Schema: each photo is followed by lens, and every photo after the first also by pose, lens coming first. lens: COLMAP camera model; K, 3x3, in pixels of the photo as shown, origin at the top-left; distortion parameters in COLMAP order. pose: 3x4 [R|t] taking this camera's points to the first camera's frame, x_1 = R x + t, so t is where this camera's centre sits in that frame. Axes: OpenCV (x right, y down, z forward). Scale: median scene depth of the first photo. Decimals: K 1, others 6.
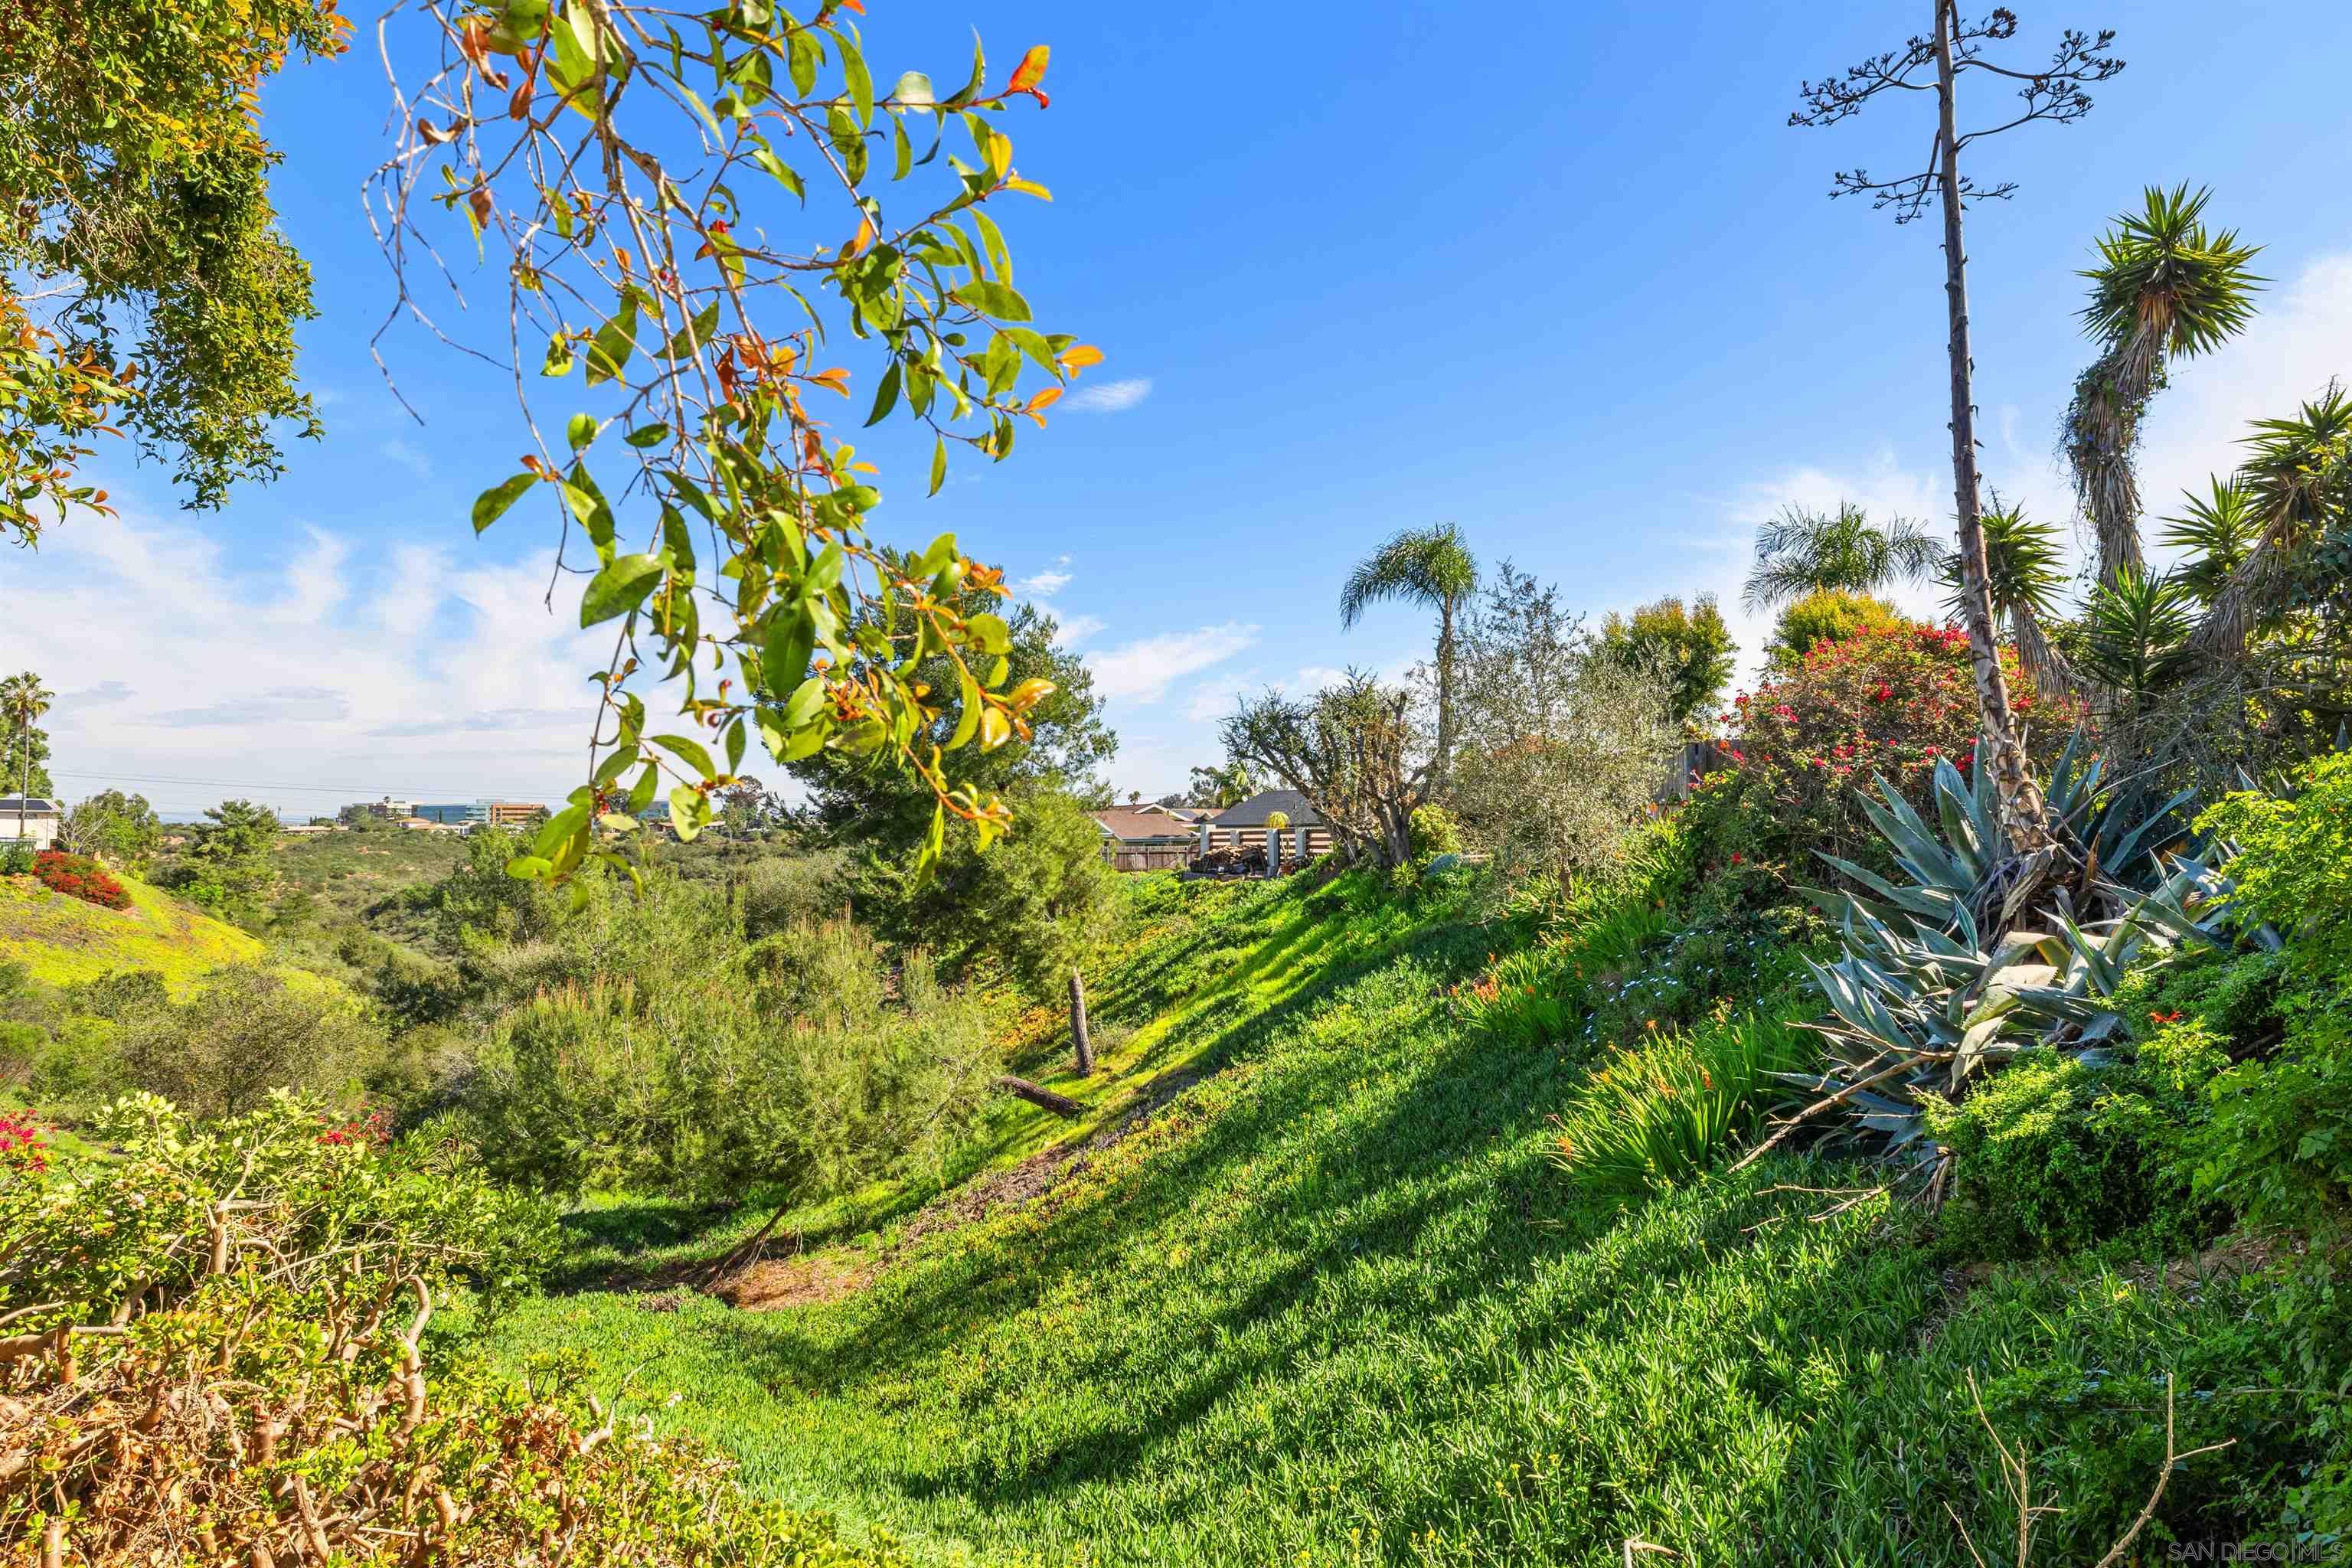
lens RADIAL K [[1257.3, 0, 1173.9], [0, 1257.3, 754.6], [0, 0, 1]] dist [0.002974, 0.000969]
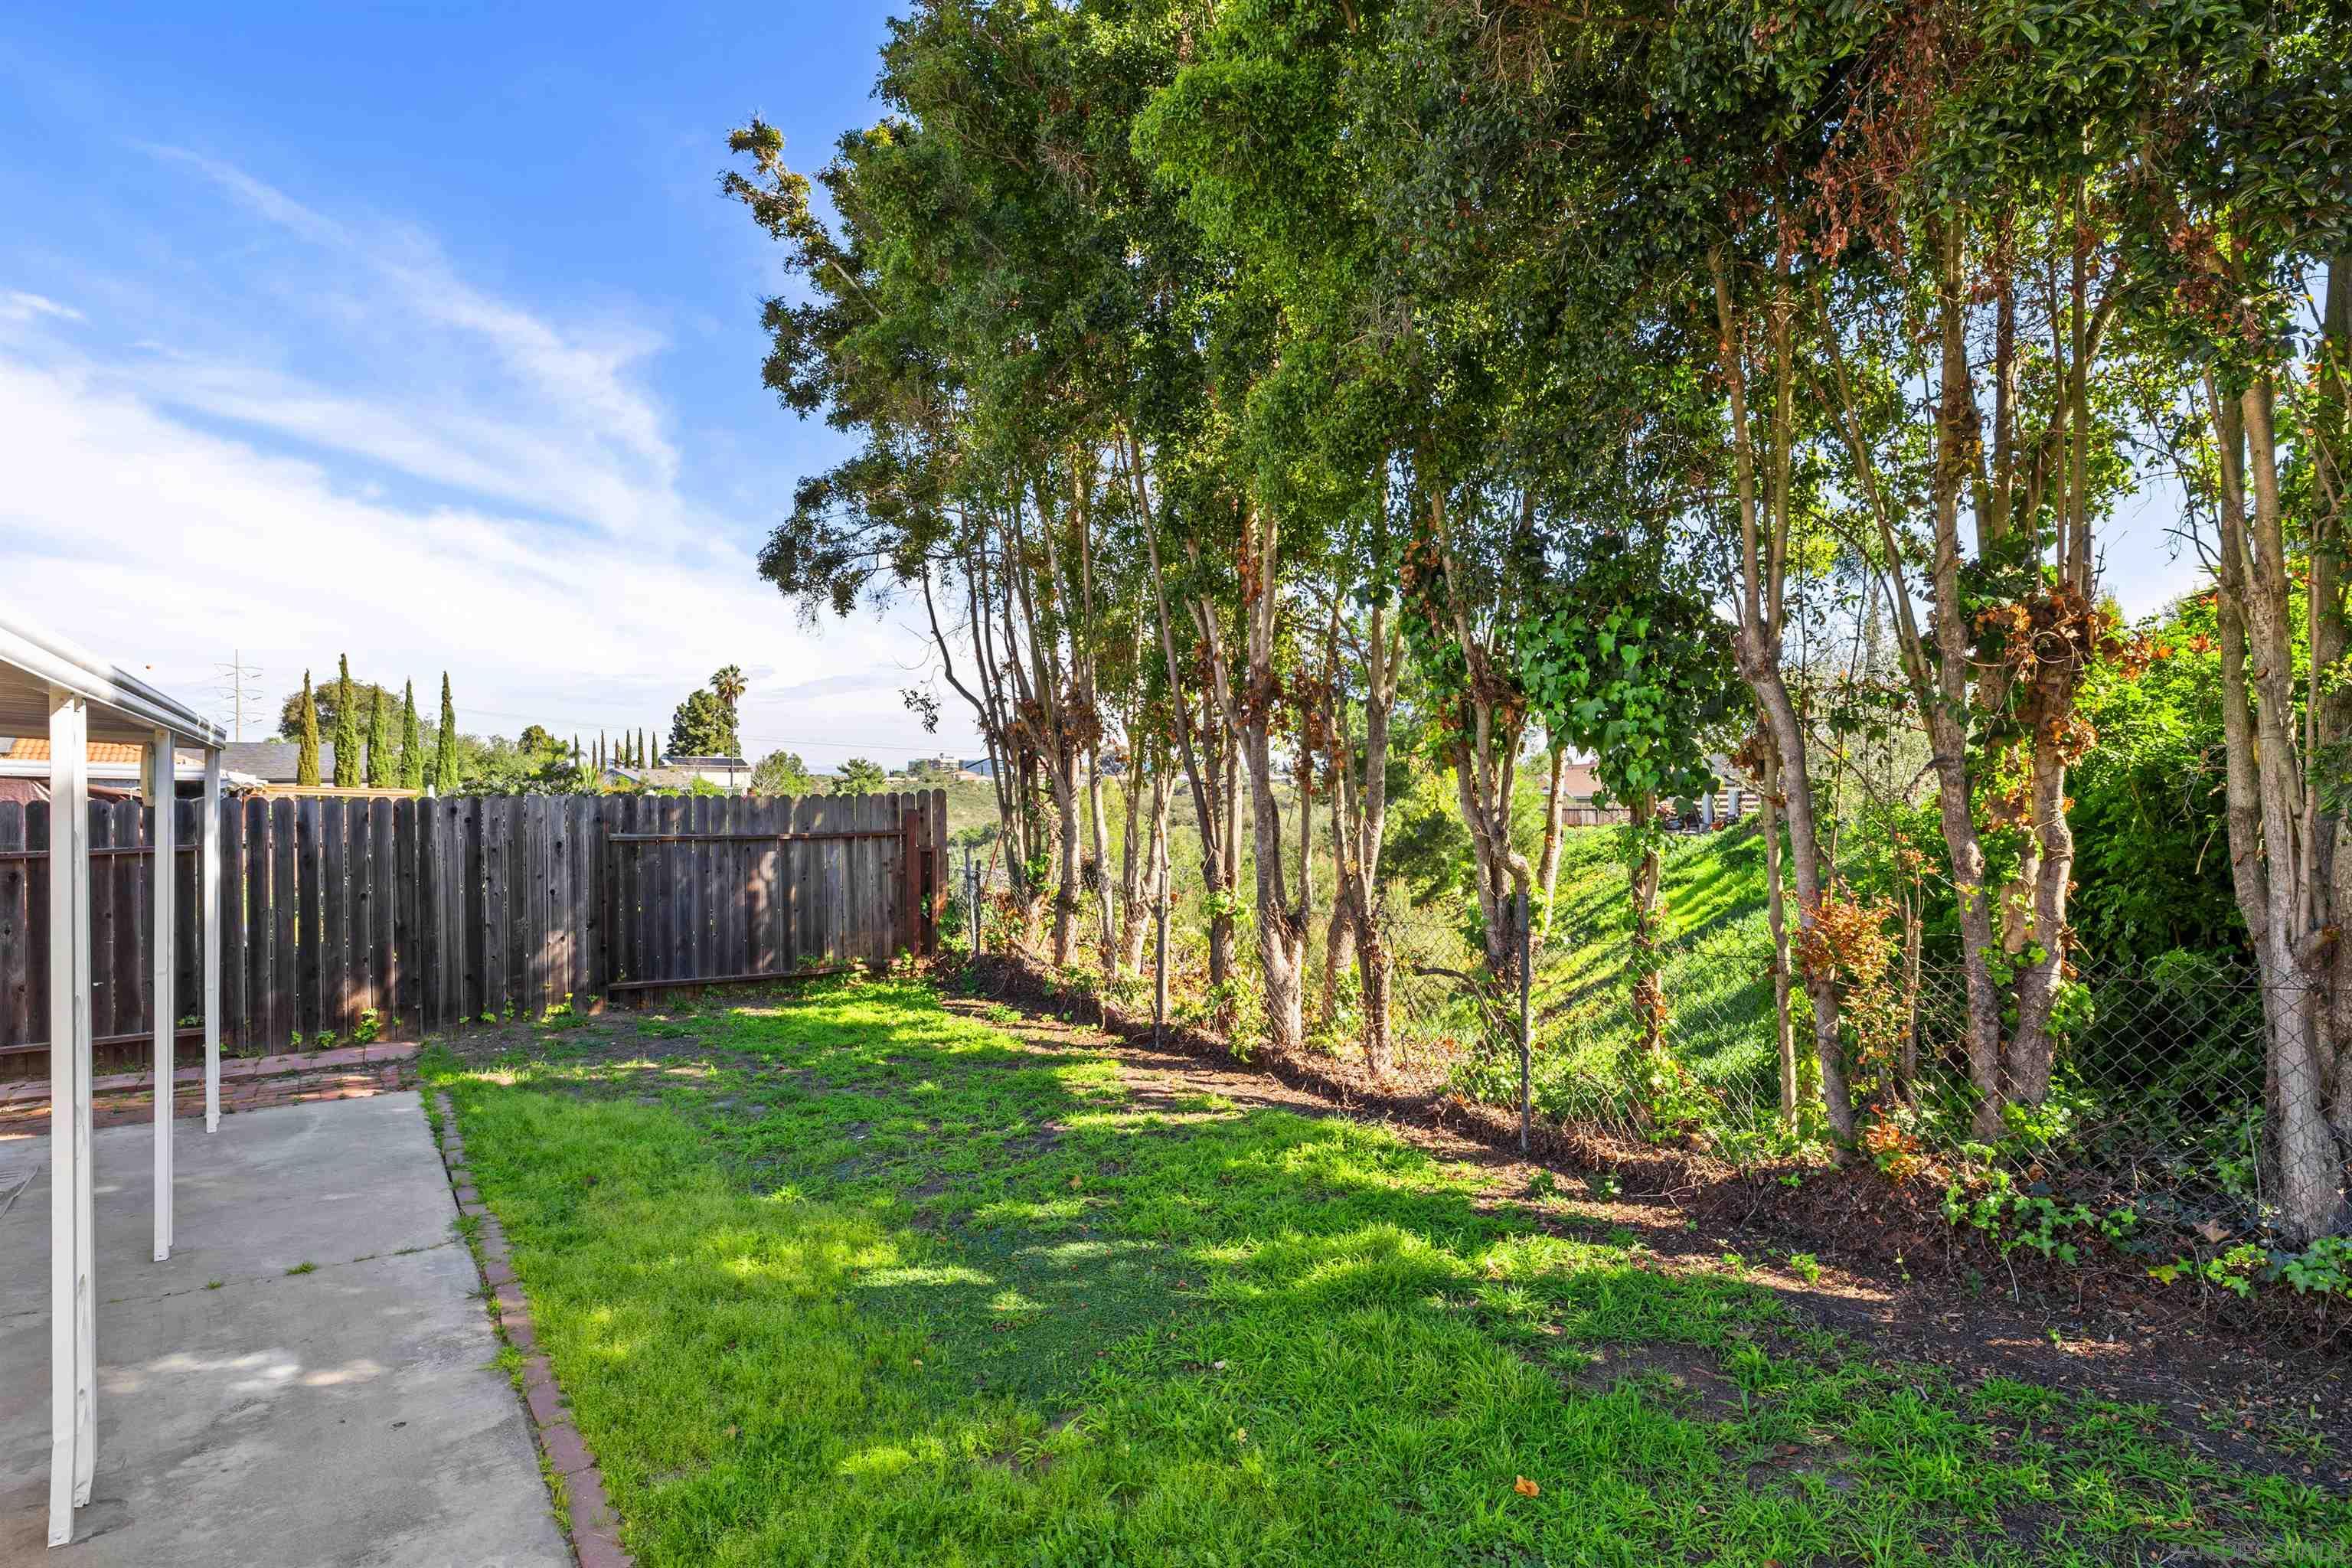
lens RADIAL K [[1210.0, 0, 1188.9], [0, 1210.0, 781.0], [0, 0, 1]] dist [0.000747, 0.000807]
pose [[0.937097, 0.005700, -0.349024, 0.026705], [0.014524, 0.998364, 0.055300, -0.017773], [0.348768, -0.056890, 0.935481, -0.197284]]
